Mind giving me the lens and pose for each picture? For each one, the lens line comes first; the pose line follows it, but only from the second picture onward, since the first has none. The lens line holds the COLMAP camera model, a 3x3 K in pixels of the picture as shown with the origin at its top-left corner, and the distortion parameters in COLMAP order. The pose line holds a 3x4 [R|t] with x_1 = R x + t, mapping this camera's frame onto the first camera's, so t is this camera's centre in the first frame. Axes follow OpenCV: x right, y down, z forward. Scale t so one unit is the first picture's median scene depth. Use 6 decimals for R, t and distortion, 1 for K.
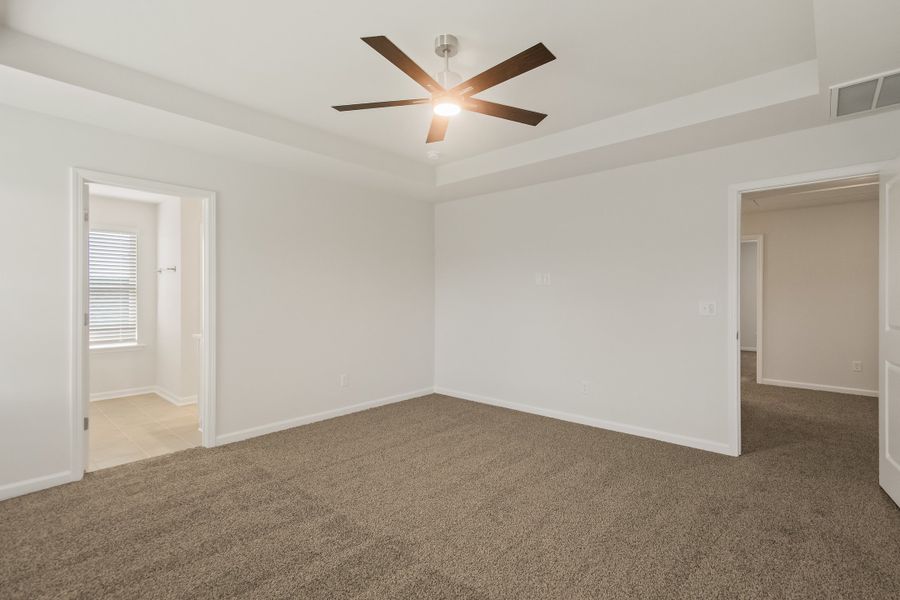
lens RADIAL K [[412.0, 0, 453.1], [0, 412.0, 294.6], [0, 0, 1]] dist [-0.000963, -0.000228]
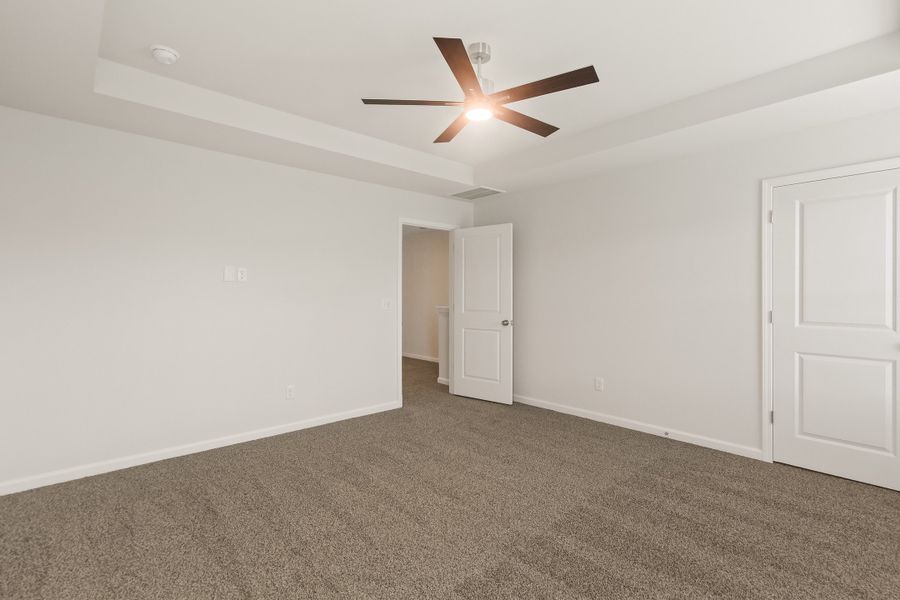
lens RADIAL K [[412.0, 0, 453.1], [0, 412.0, 294.6], [0, 0, 1]] dist [-0.000963, -0.000228]
pose [[0.116364, 0.000026, 0.993207, -0.784216], [-0.008233, 0.999966, 0.000938, -0.002130], [-0.993173, -0.008286, 0.116360, 0.711444]]
